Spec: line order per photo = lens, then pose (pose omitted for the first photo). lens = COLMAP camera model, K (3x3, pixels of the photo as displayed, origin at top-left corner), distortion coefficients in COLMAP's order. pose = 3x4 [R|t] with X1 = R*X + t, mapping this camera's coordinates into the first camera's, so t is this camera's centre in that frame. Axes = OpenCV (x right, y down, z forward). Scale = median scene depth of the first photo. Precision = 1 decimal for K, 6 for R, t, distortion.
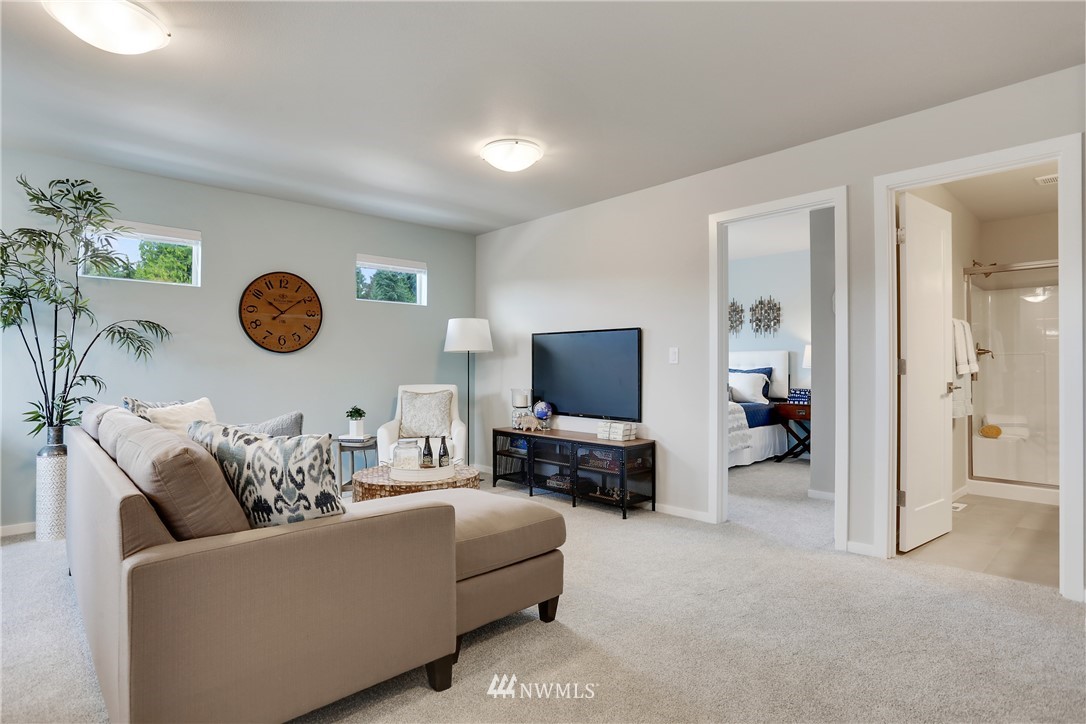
lens RADIAL K [[552.2, 0, 543.0], [0, 552.2, 362.0], [0, 0, 1]] dist [-0.068626, 0.037730]
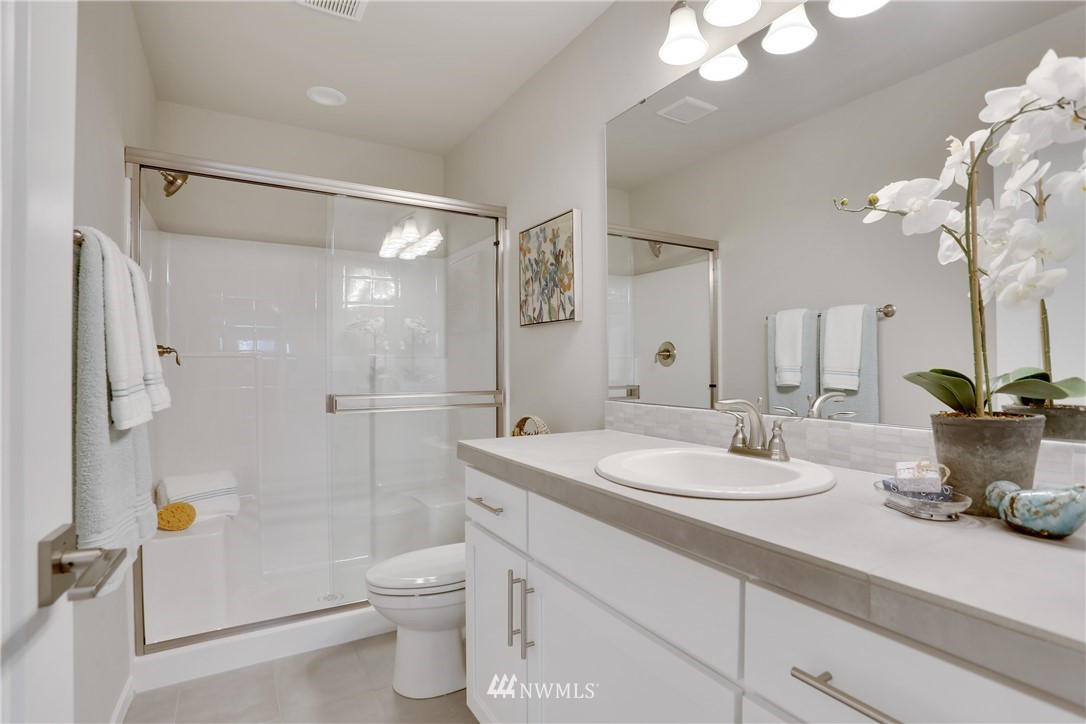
lens RADIAL K [[539.7, 0, 539.5], [0, 539.7, 360.9], [0, 0, 1]] dist [-0.053329, 0.027752]
pose [[0.217706, 0.009919, 0.975964, 0.417593], [-0.002934, 0.999950, -0.009509, -0.008901], [-0.976010, -0.000793, 0.217724, 0.548026]]
